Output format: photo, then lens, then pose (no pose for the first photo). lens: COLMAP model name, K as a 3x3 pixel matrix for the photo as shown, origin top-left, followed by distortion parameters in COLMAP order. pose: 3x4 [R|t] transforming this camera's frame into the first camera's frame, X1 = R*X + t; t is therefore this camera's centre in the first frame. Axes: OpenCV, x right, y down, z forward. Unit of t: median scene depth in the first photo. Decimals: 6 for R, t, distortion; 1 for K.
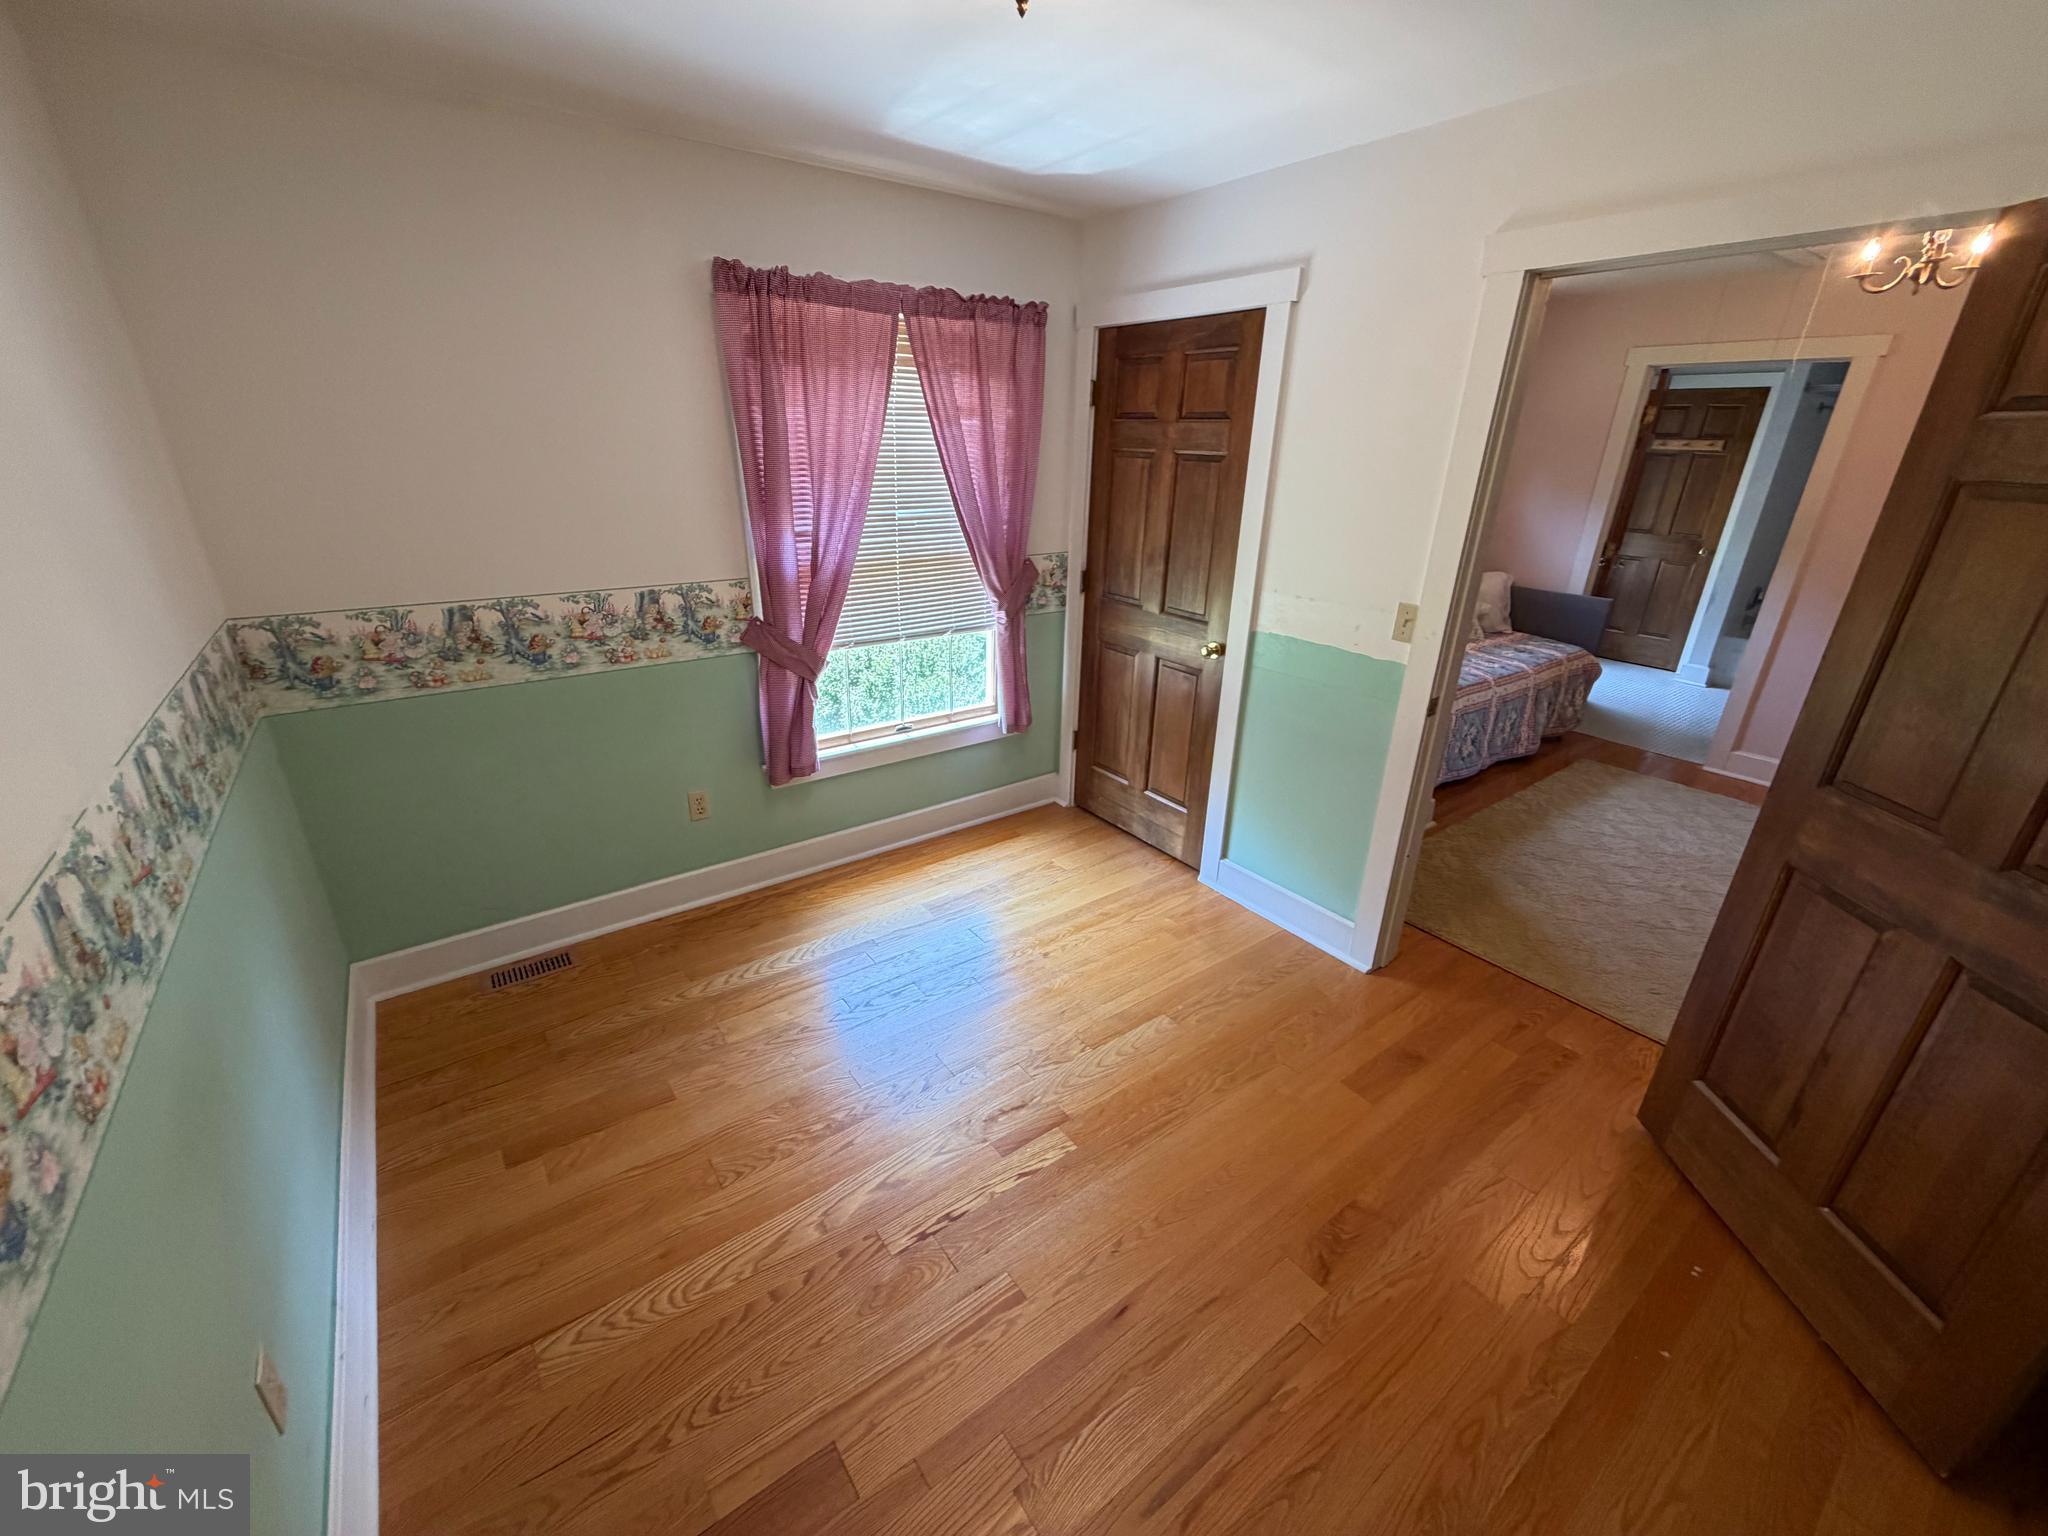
lens RADIAL K [[818.0, 0, 1020.9], [0, 818.0, 766.1], [0, 0, 1]] dist [0.001722, 0.000305]
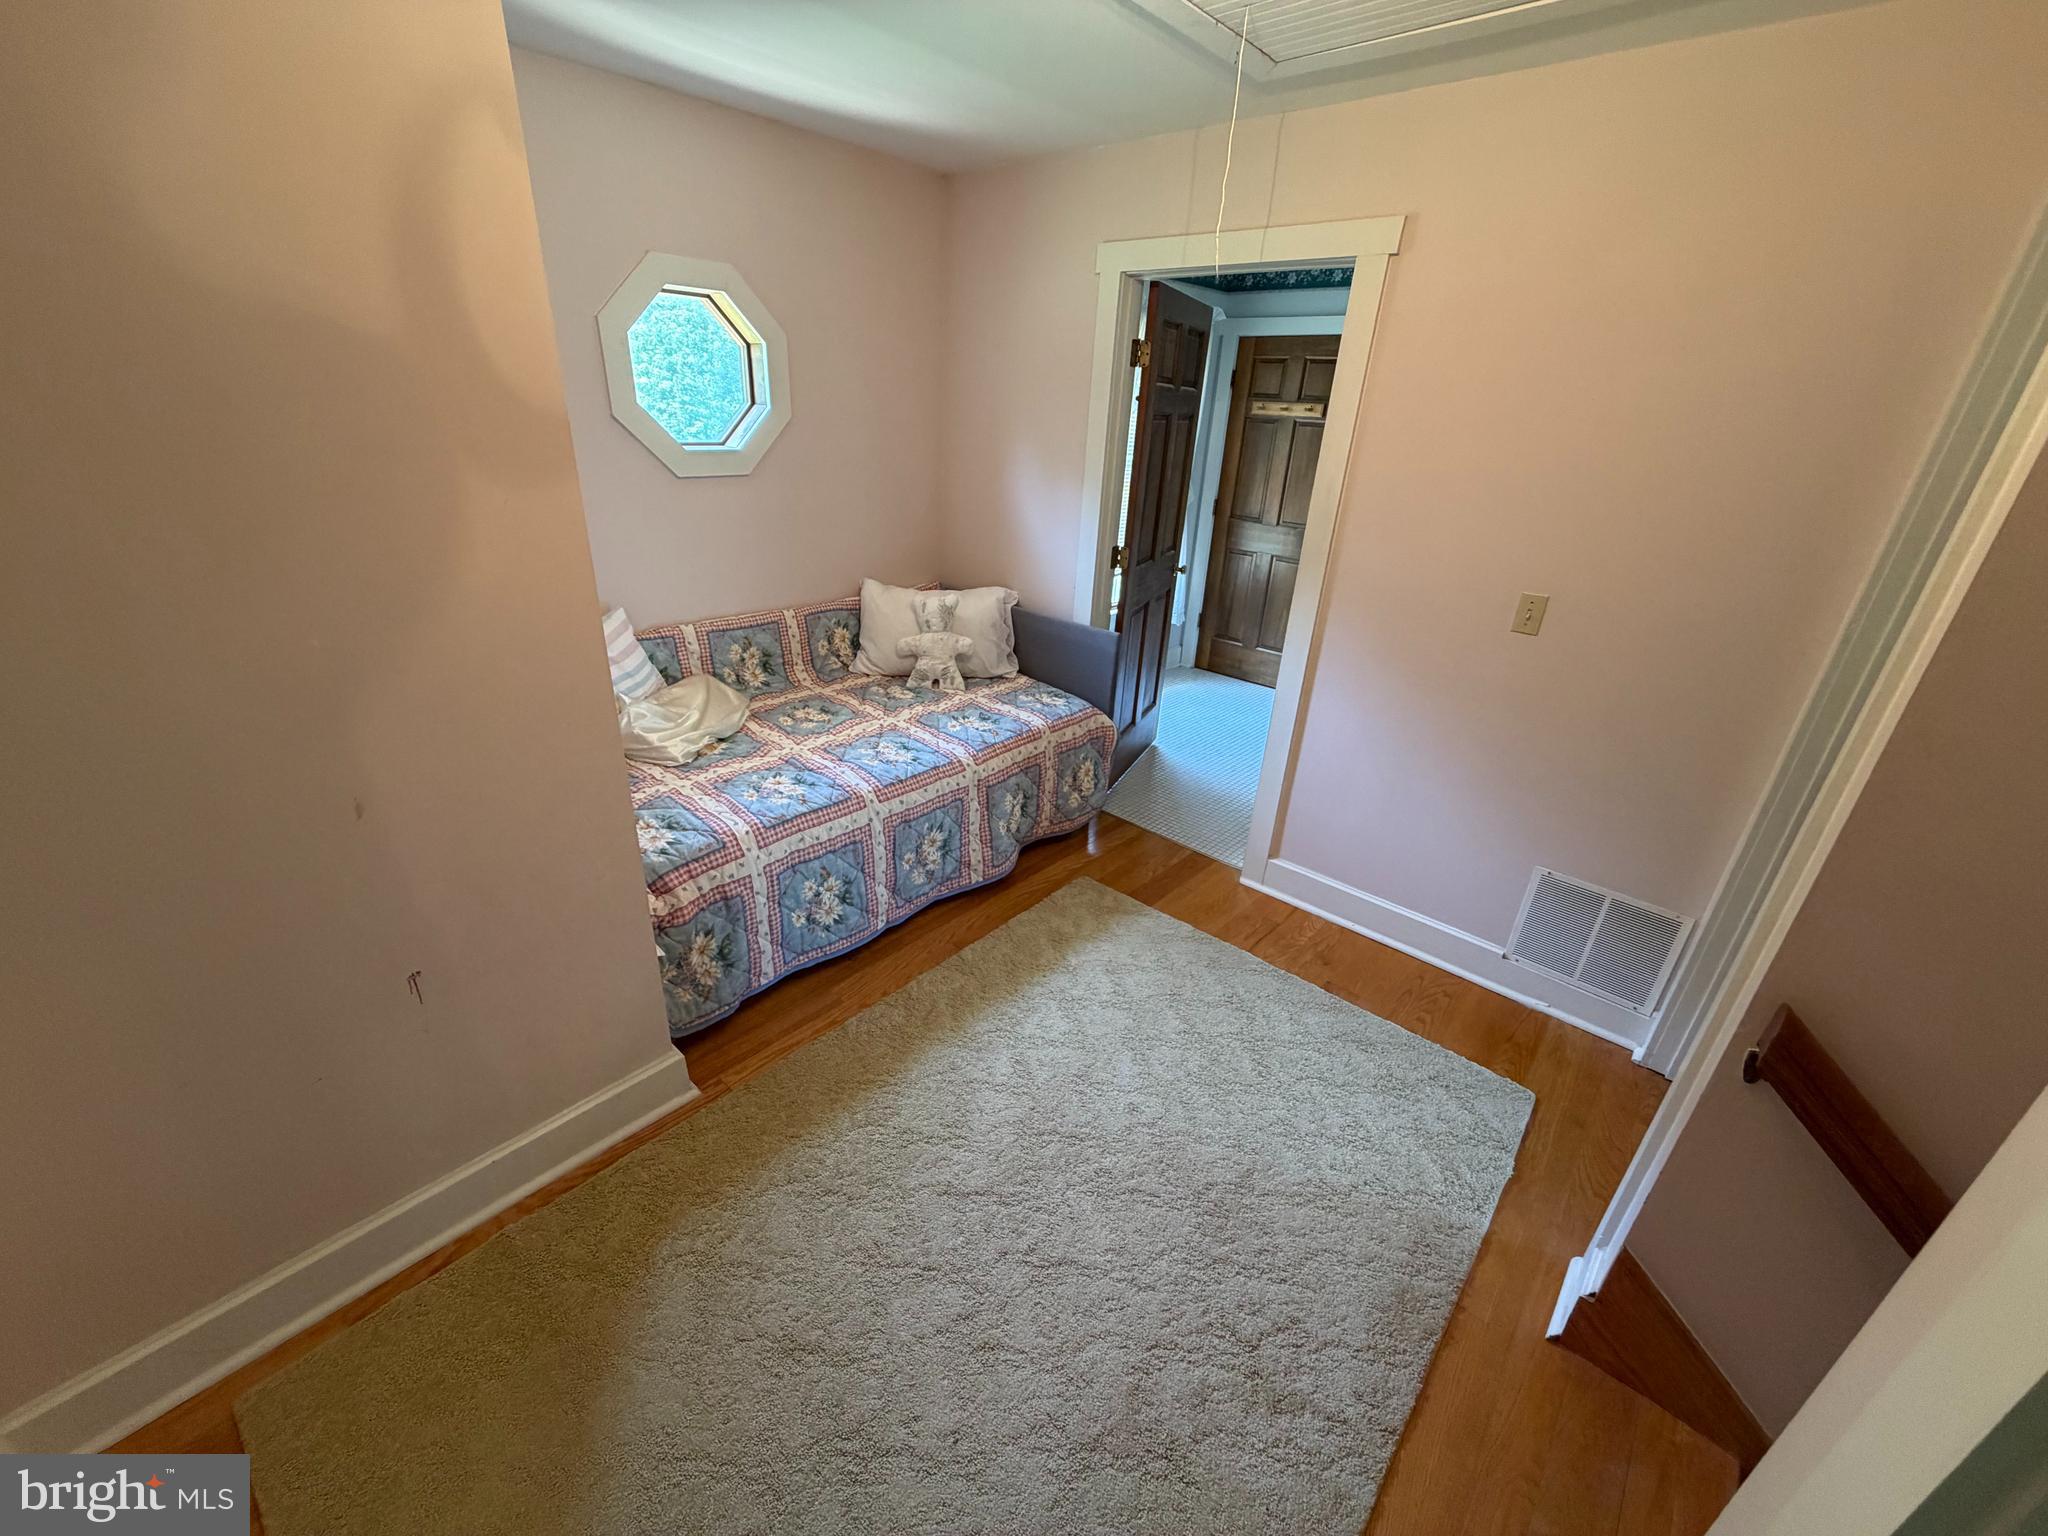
lens RADIAL K [[818.0, 0, 1018.1], [0, 818.0, 770.3], [0, 0, 1]] dist [0.001722, 0.000305]
pose [[0.978143, -0.057980, 0.199685, 0.526229], [0.049016, 0.997568, 0.049553, -0.135230], [-0.202072, -0.038683, 0.978606, 0.372442]]
